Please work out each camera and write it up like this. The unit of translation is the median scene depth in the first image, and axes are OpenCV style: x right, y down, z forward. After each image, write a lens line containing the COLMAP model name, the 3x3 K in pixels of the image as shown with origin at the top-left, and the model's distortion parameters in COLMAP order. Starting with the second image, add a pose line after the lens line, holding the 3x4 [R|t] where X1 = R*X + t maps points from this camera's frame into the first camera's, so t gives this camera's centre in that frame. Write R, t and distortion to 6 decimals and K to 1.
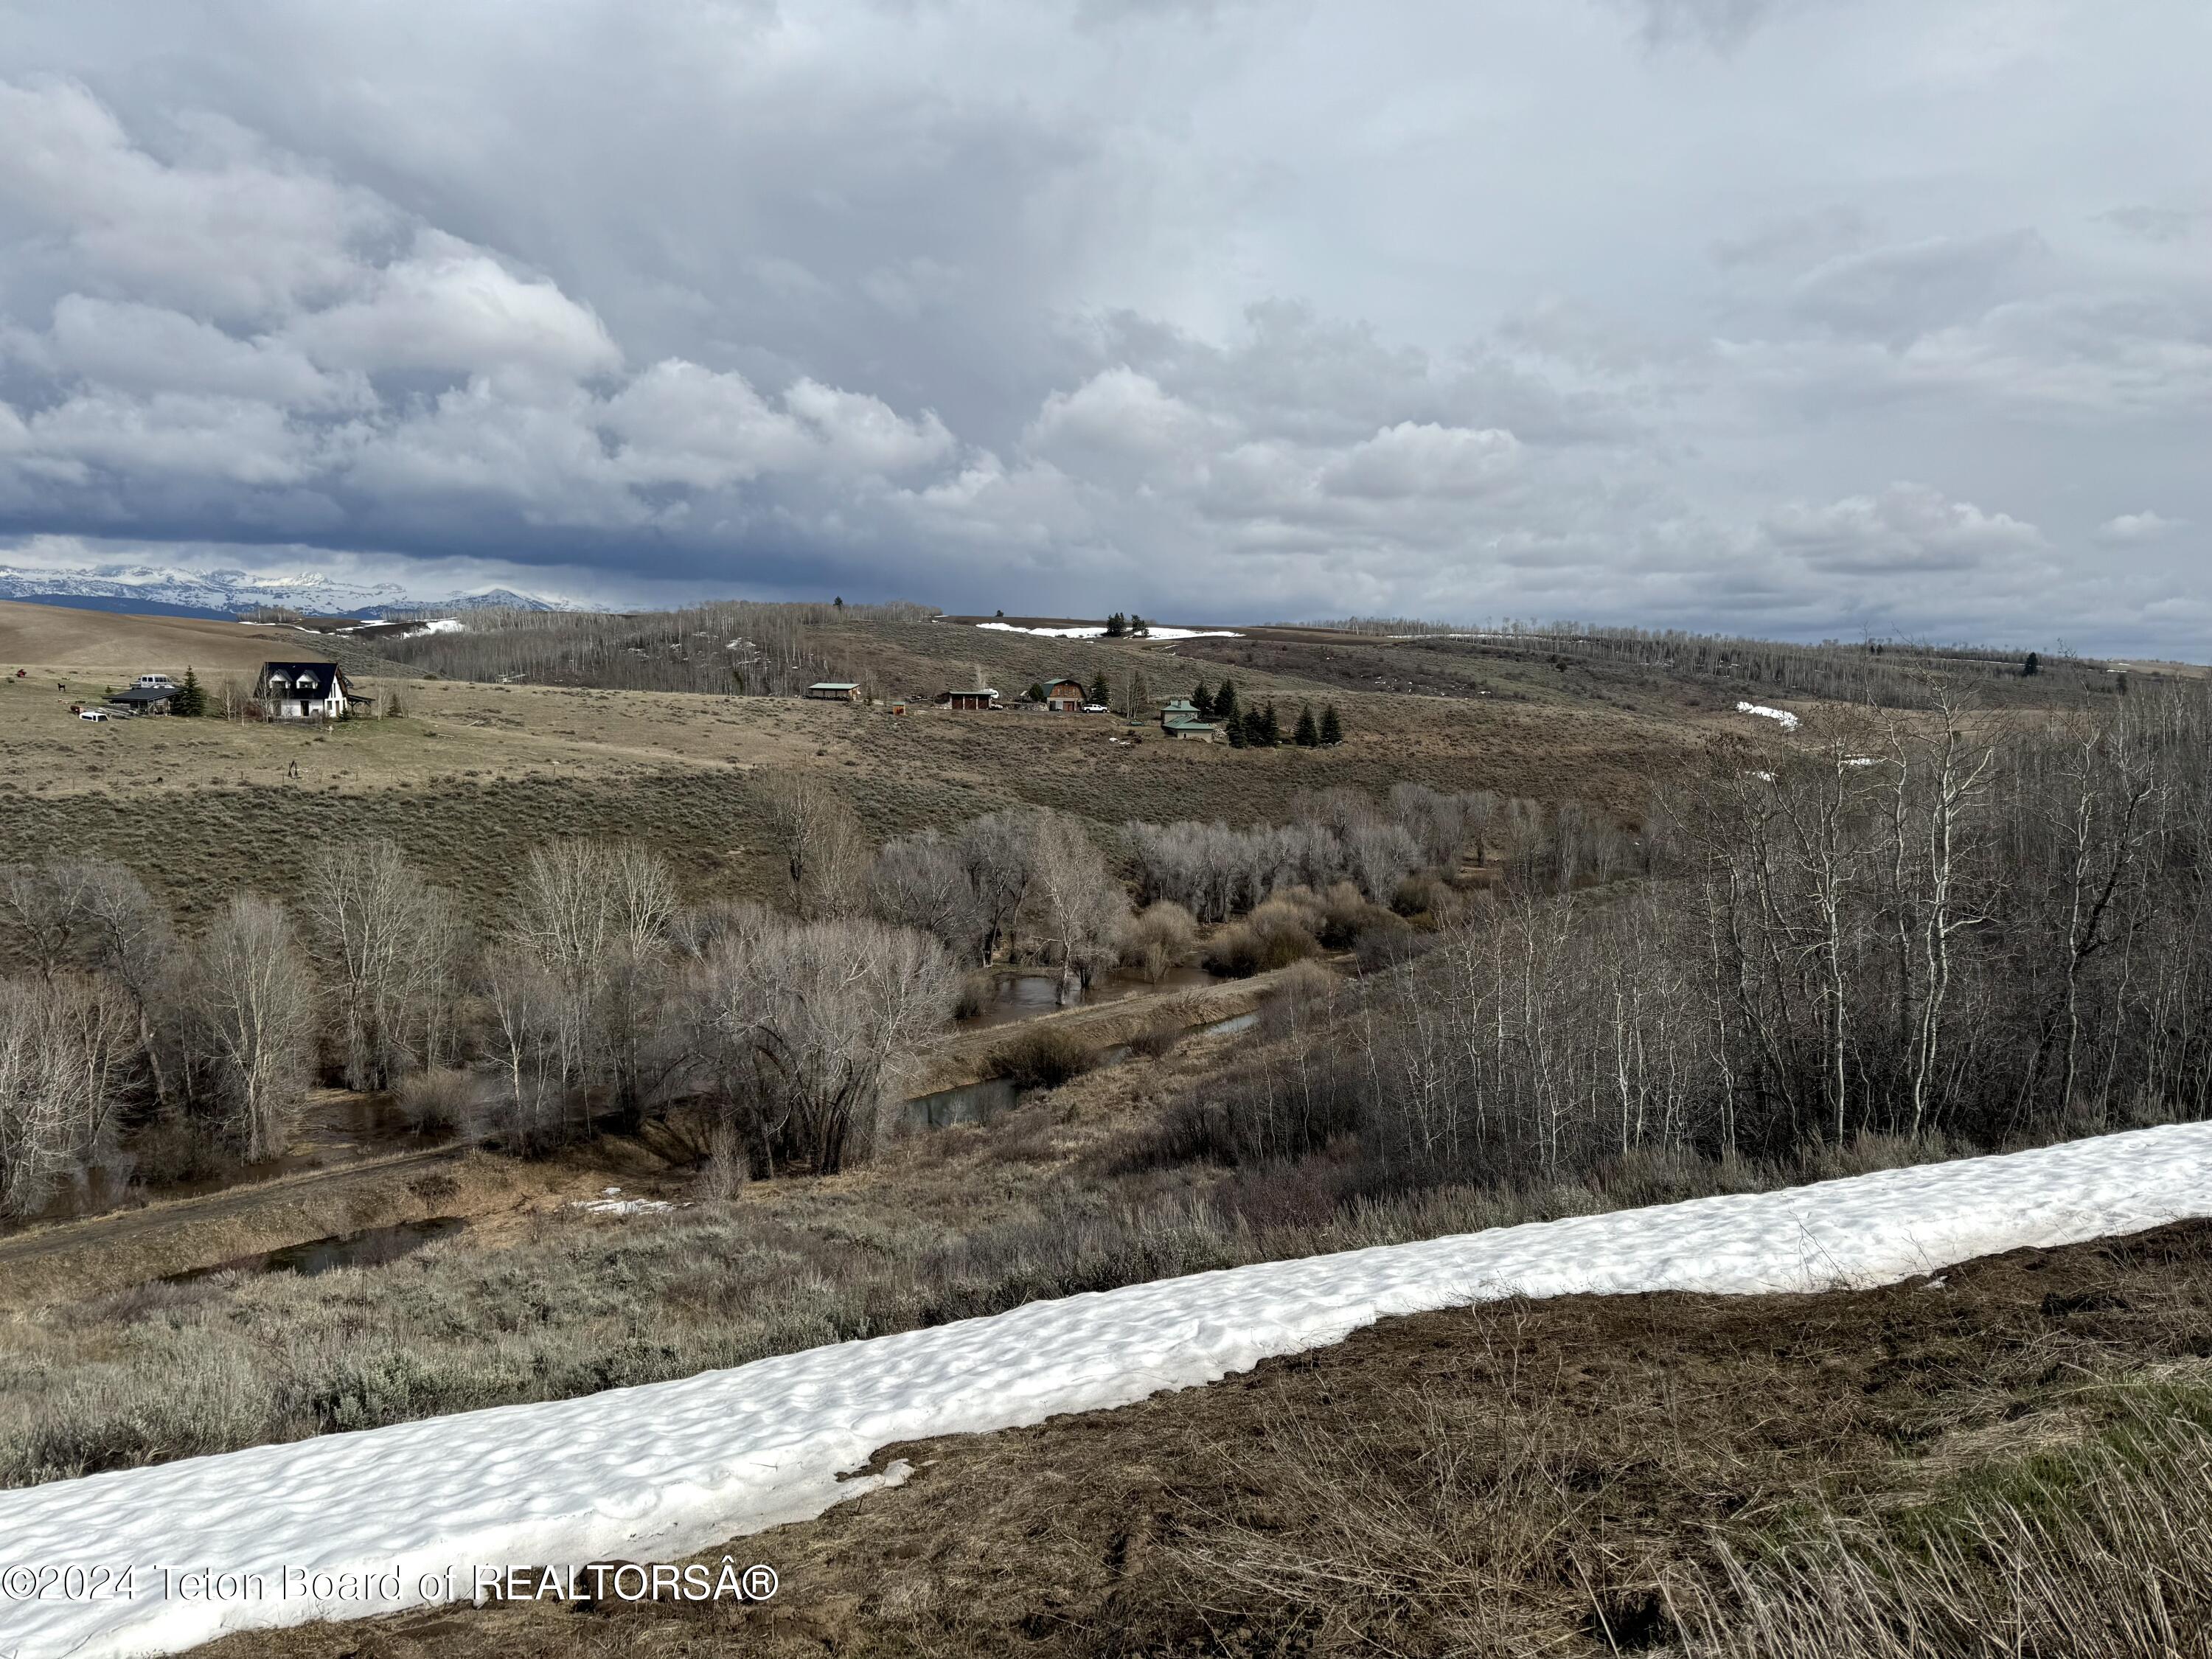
lens RADIAL K [[1539.9, 0, 1101.7], [0, 1539.9, 823.3], [0, 0, 1]] dist [0.100375, -0.144574]
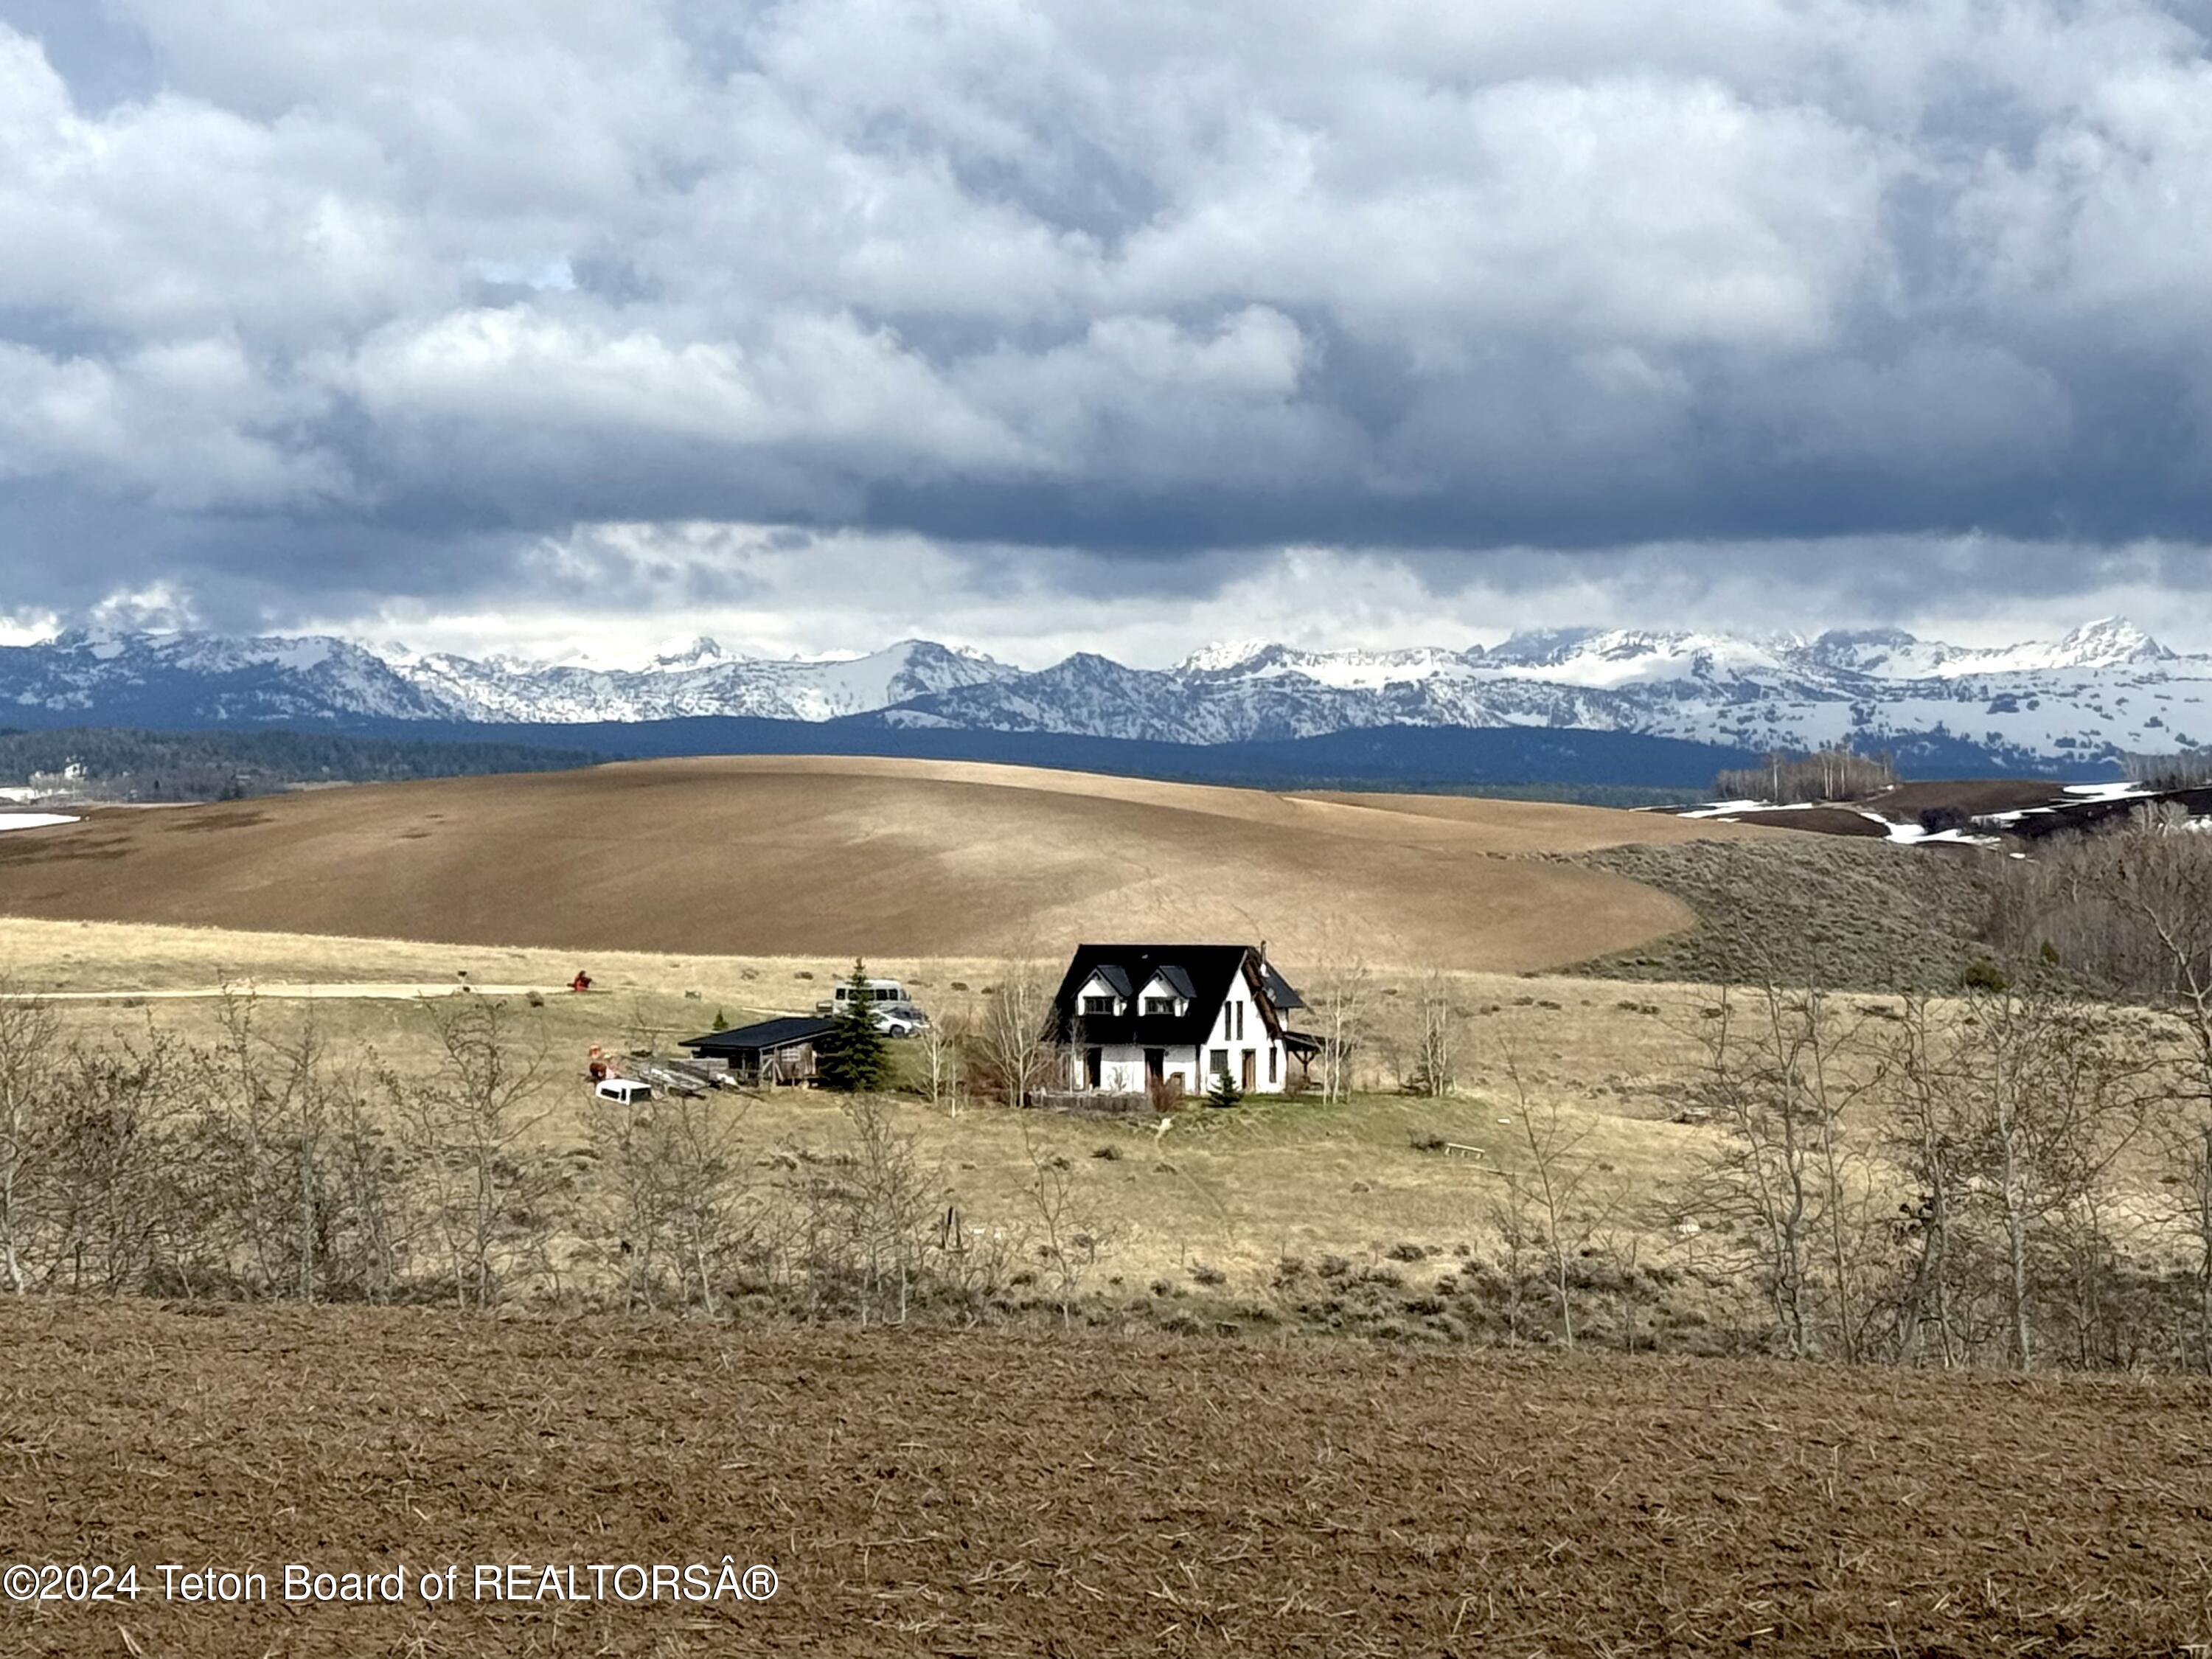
lens RADIAL K [[5777.5, 0, 1156.0], [0, 5777.5, 830.1], [0, 0, 1]] dist [0.050814, 0.280372]
pose [[0.807506, -0.024536, -0.589349, 0.287029], [-0.043244, 0.993983, -0.100634, 0.006502], [0.588272, 0.106748, 0.801586, -0.086387]]
